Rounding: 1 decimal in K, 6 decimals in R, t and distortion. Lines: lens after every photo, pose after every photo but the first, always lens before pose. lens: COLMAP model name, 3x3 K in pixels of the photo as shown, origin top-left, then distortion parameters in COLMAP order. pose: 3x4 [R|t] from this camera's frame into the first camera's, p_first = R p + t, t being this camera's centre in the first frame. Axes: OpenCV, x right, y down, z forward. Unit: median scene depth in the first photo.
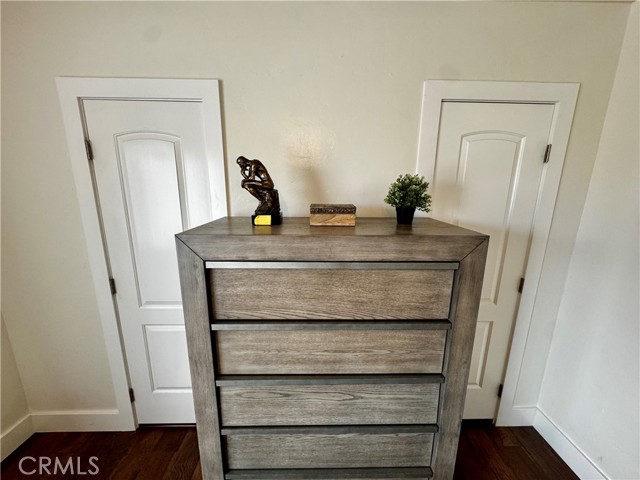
lens RADIAL K [[255.5, 0, 317.4], [0, 255.5, 239.7], [0, 0, 1]] dist [-0.002581, -0.000279]
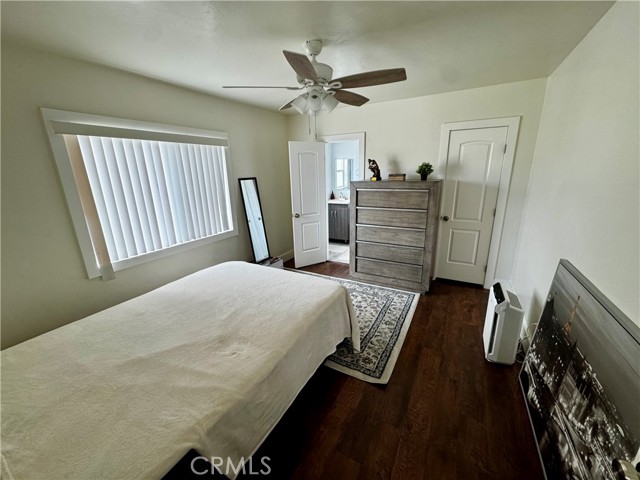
lens RADIAL K [[255.5, 0, 322.1], [0, 255.5, 239.0], [0, 0, 1]] dist [-0.002581, -0.000279]
pose [[0.870065, 0.100506, -0.482581, 0.874982], [-0.077818, 0.994723, 0.066868, 0.528302], [0.486755, -0.020626, 0.873295, -2.206968]]
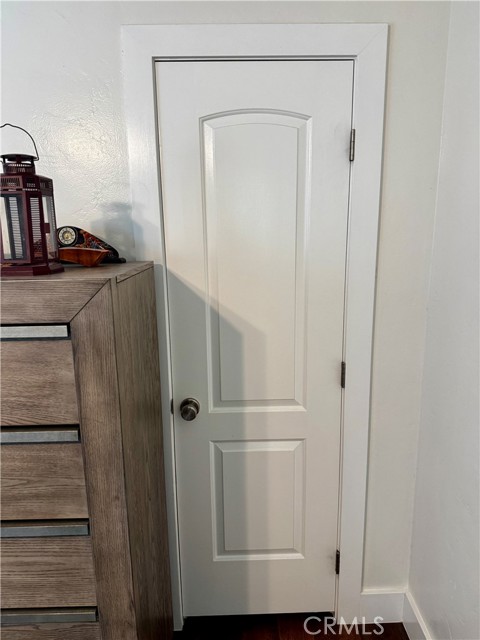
lens RADIAL K [[443.8, 0, 239.9], [0, 443.8, 322.3], [0, 0, 1]] dist [0.013591, -0.019048]
pose [[0.999712, -0.023740, -0.003403, 0.830938], [0.023725, 0.999709, -0.004329, 0.084339], [0.003505, 0.004247, 0.999985, -0.022806]]
